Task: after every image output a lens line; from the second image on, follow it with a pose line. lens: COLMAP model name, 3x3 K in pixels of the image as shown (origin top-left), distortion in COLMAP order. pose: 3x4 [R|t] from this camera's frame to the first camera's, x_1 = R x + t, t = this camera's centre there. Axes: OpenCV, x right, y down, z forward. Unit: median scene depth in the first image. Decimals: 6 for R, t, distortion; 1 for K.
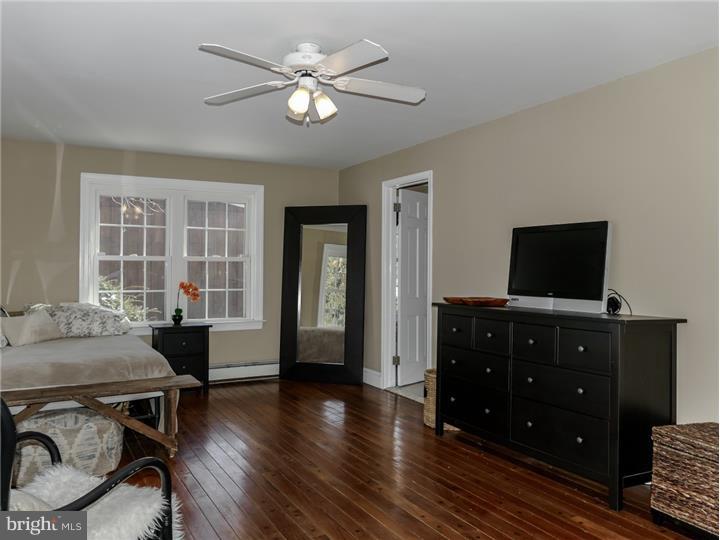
lens RADIAL K [[585.0, 0, 355.6], [0, 585.0, 265.4], [0, 0, 1]] dist [-0.015104, 0.040070]
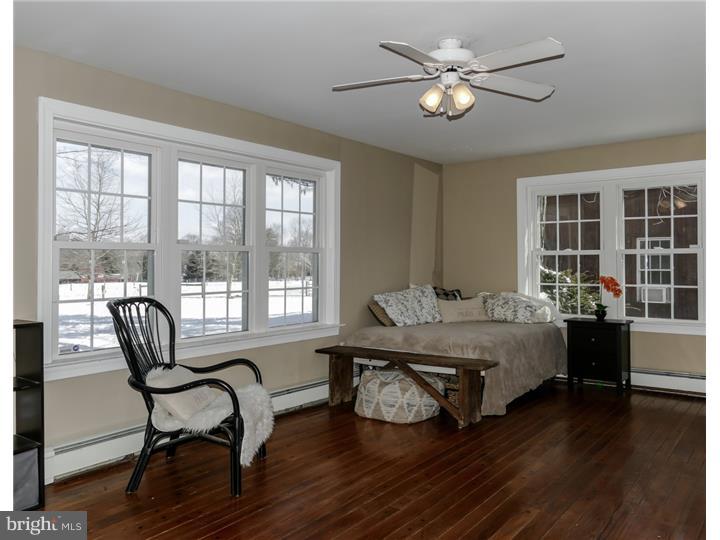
lens RADIAL K [[585.0, 0, 352.4], [0, 585.0, 272.6], [0, 0, 1]] dist [-0.015104, 0.040070]
pose [[0.400134, 0.012397, -0.916373, 0.424854], [0.007579, 0.999830, 0.016835, 0.002628], [0.916425, -0.013681, 0.399972, 0.235111]]
